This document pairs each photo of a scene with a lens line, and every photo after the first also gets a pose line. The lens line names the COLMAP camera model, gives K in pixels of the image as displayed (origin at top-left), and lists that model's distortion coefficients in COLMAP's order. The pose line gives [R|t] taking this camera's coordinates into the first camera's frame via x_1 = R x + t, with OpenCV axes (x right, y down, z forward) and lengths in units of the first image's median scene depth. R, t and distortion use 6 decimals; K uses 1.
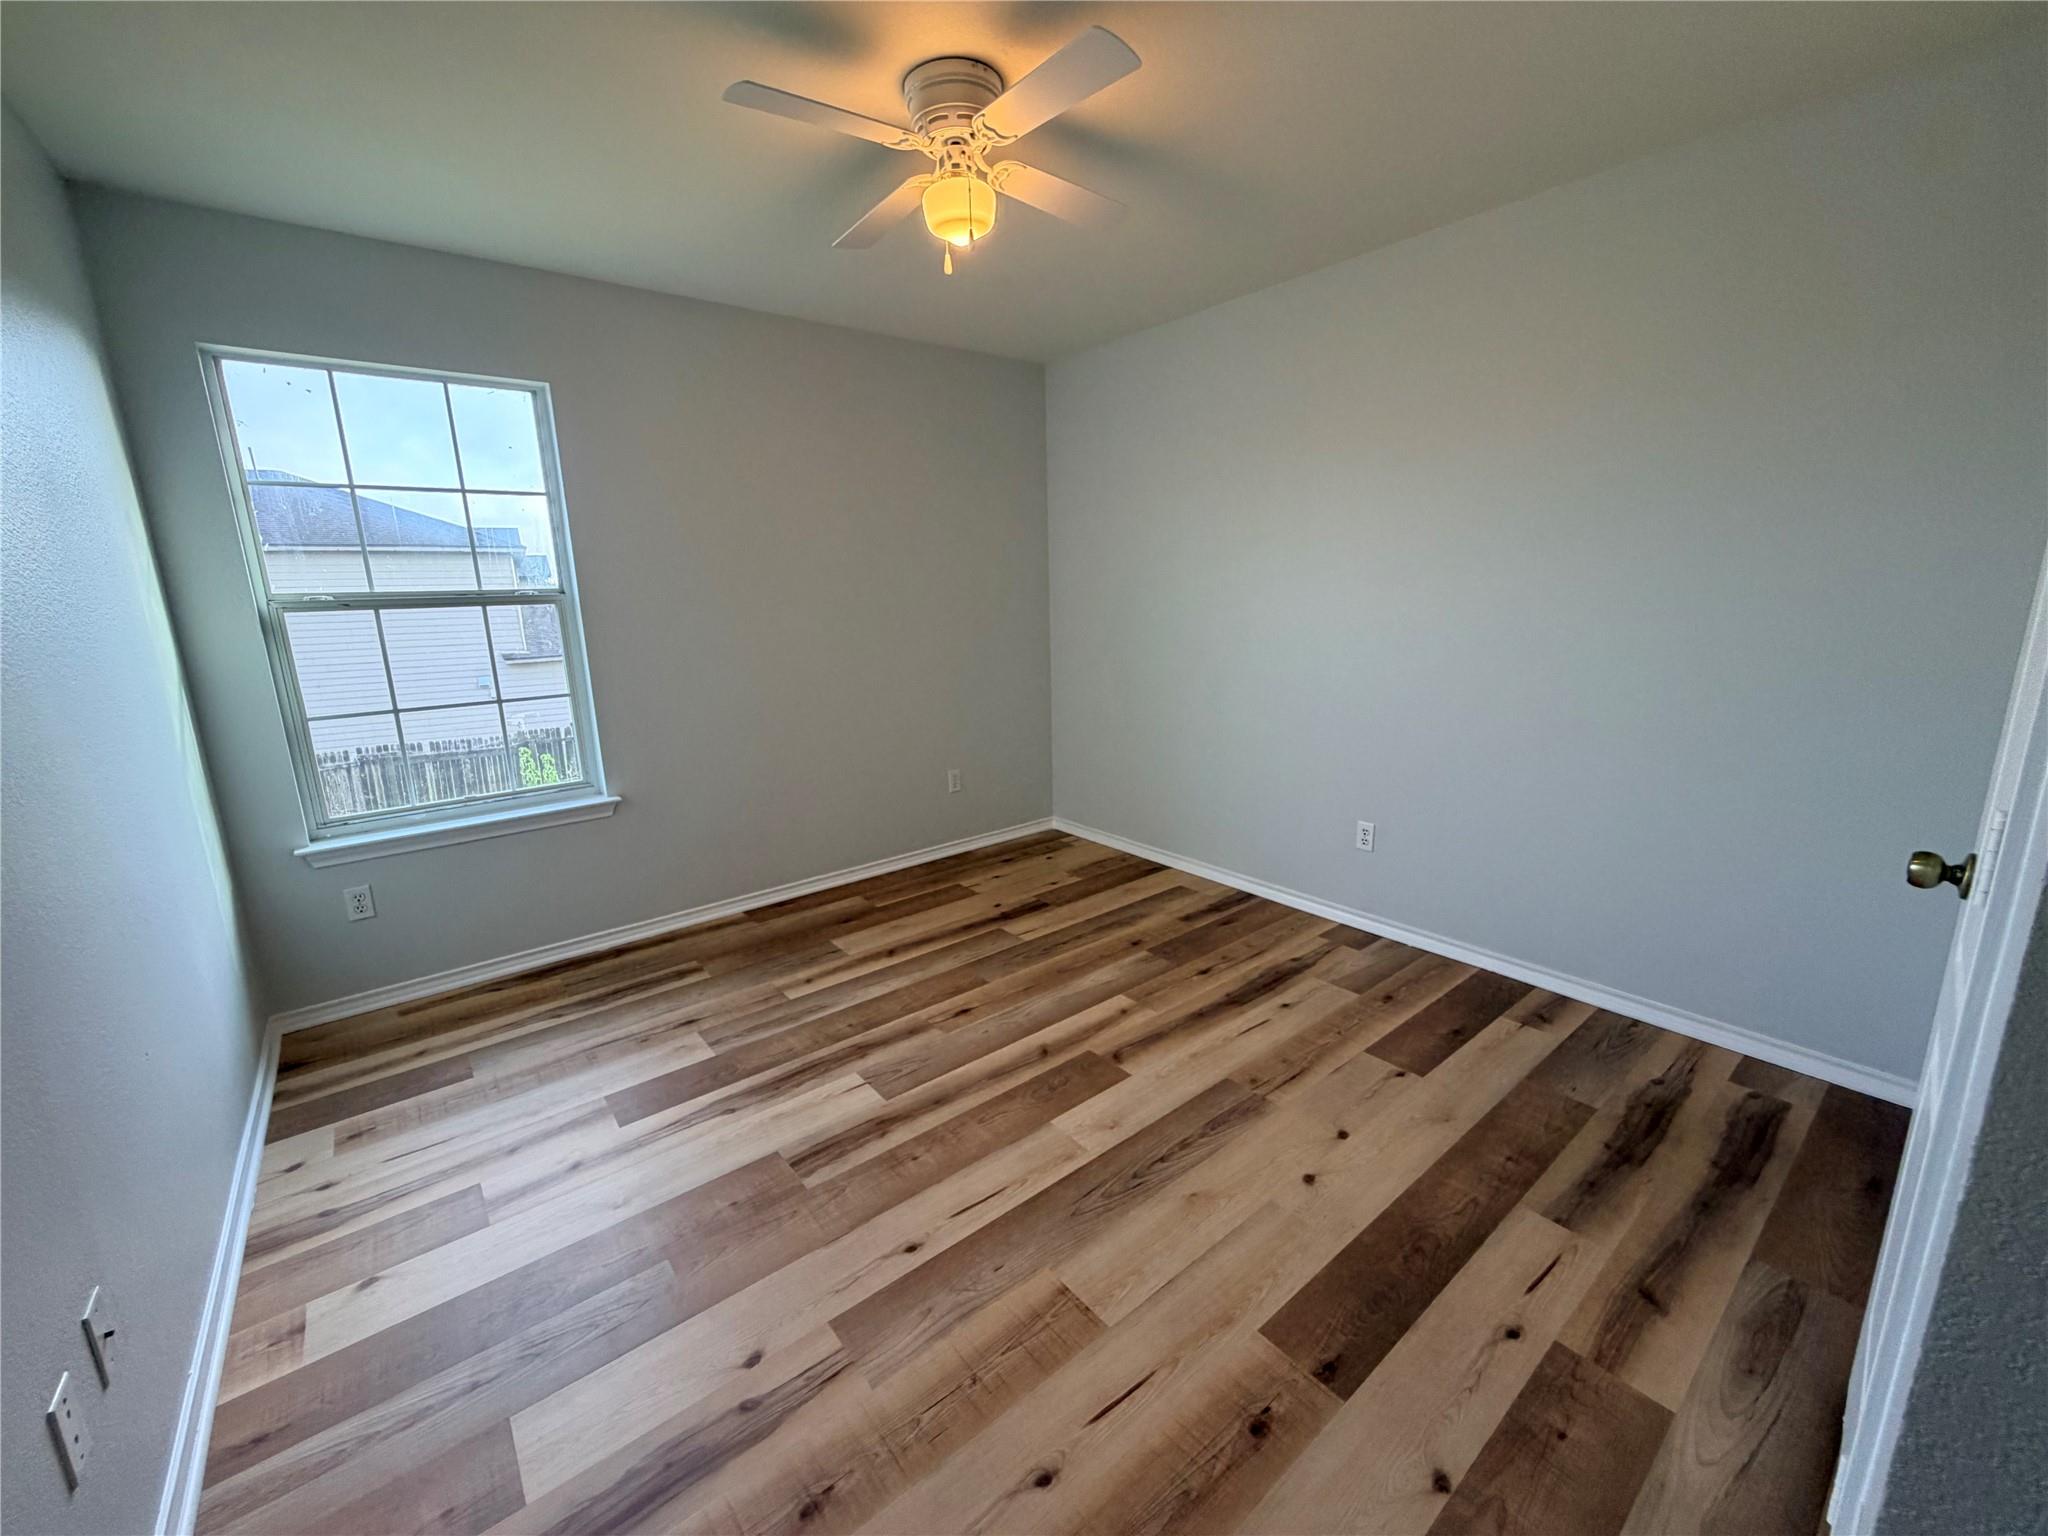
lens RADIAL K [[818.3, 0, 1018.2], [0, 818.3, 768.5], [0, 0, 1]] dist [0.000385, 0.000157]
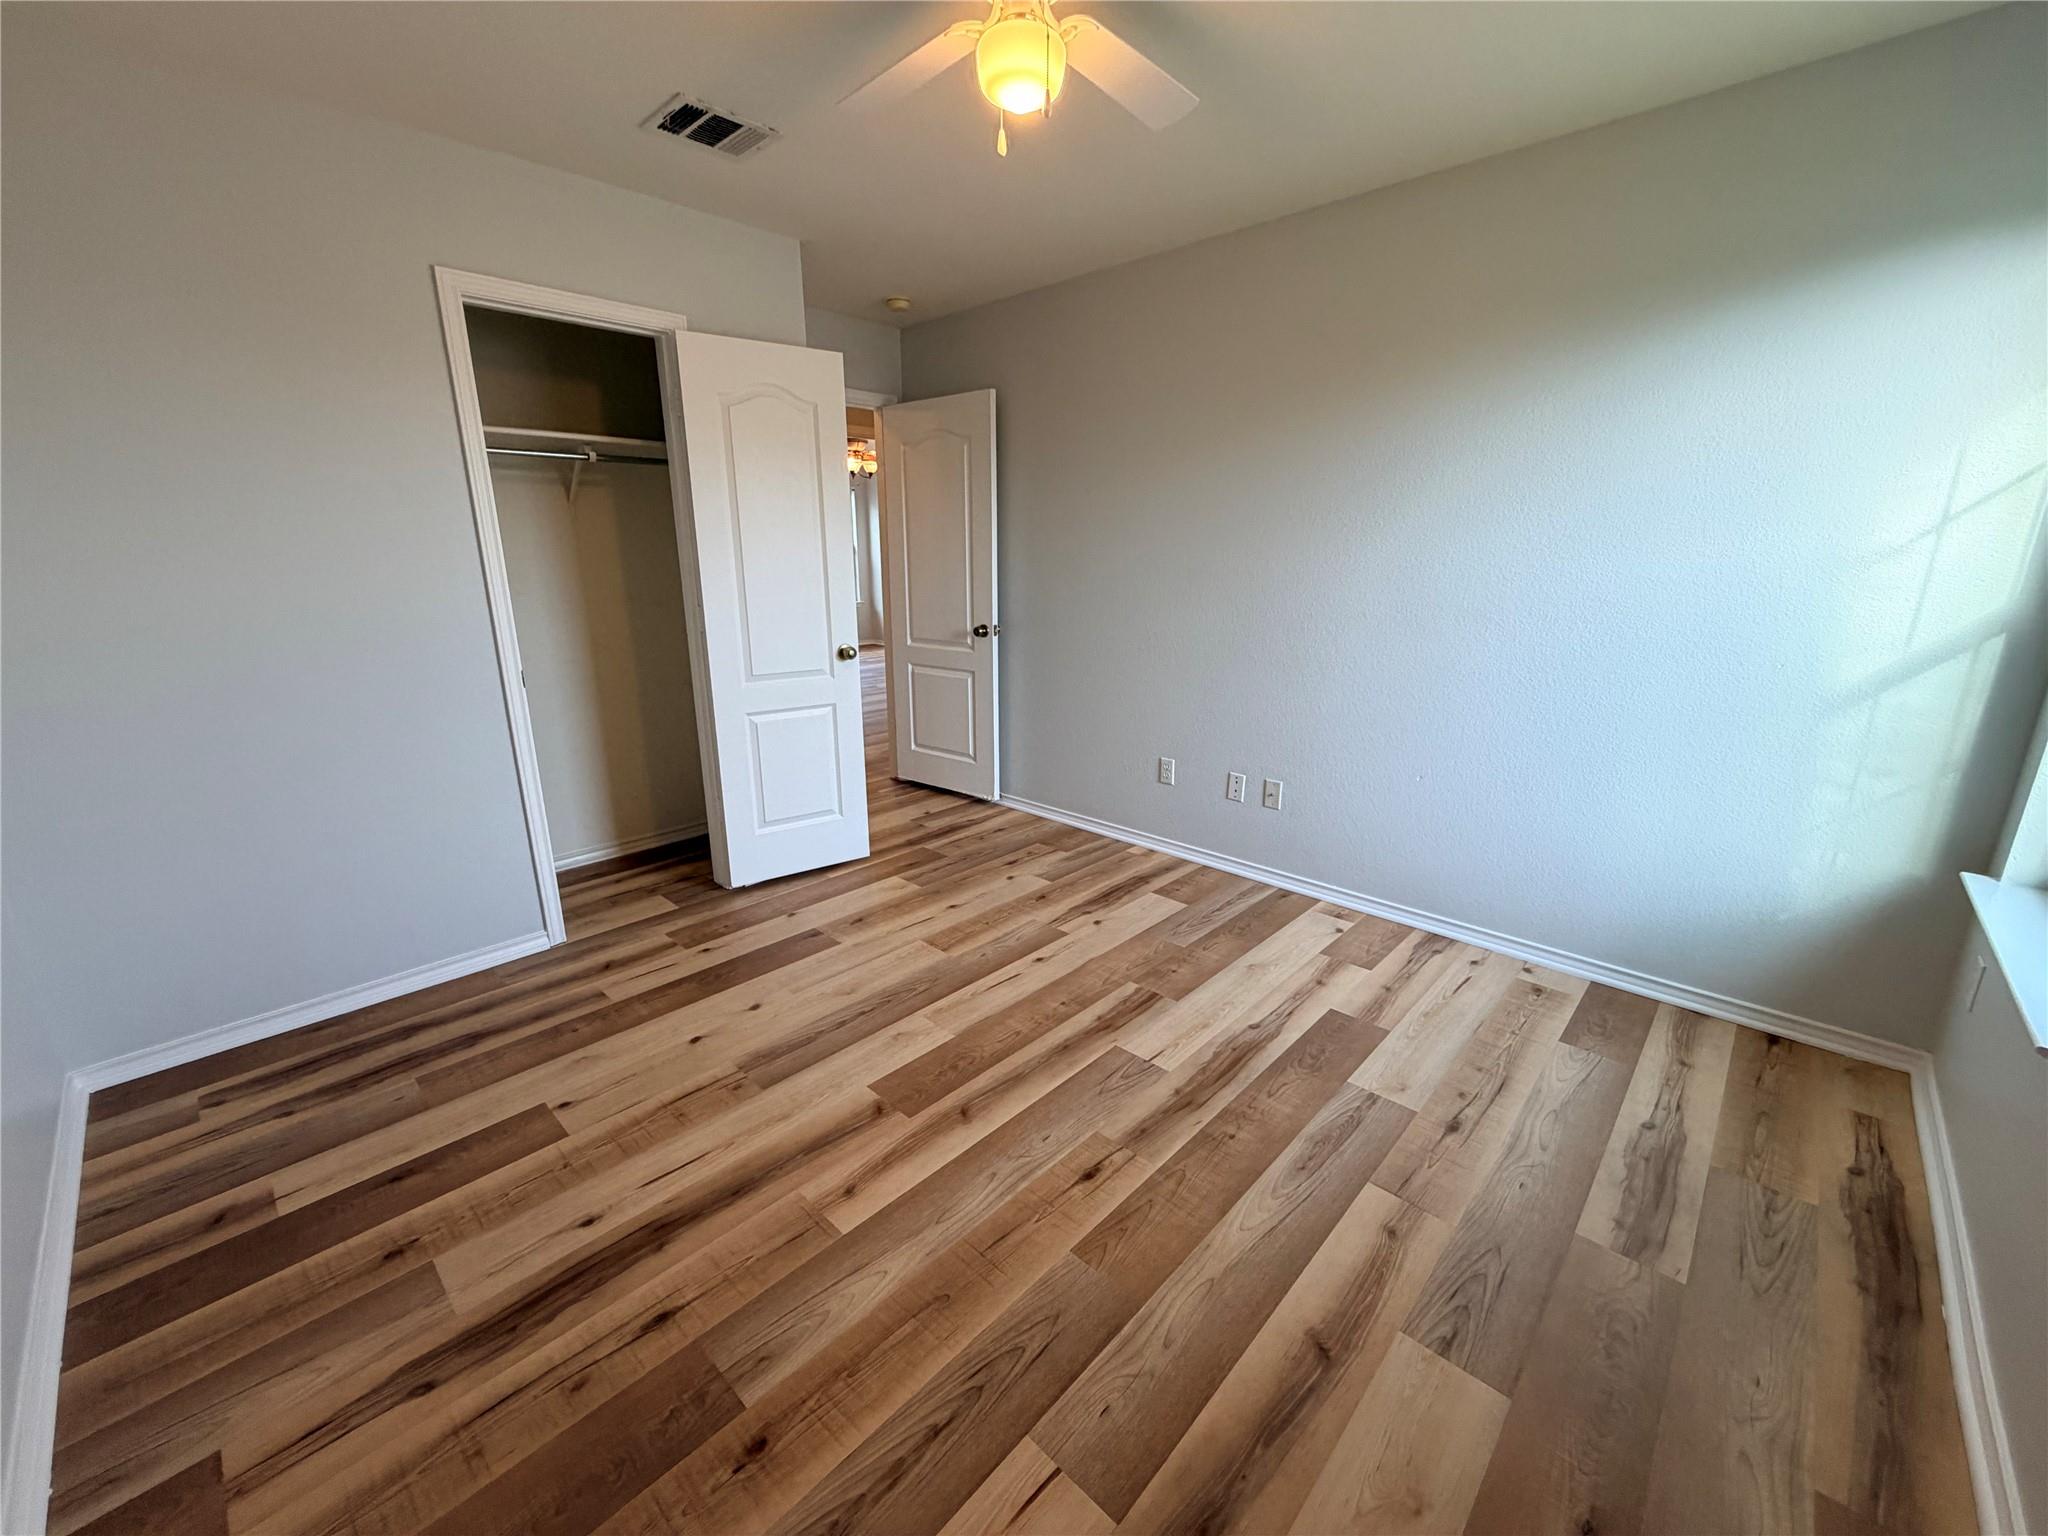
lens RADIAL K [[818.3, 0, 1018.2], [0, 818.3, 768.5], [0, 0, 1]] dist [0.000385, 0.000157]
pose [[-0.990753, 0.062336, -0.120508, 0.059623], [-0.001205, 0.884129, 0.467241, -0.360723], [0.135671, 0.463066, -0.875879, 1.639467]]
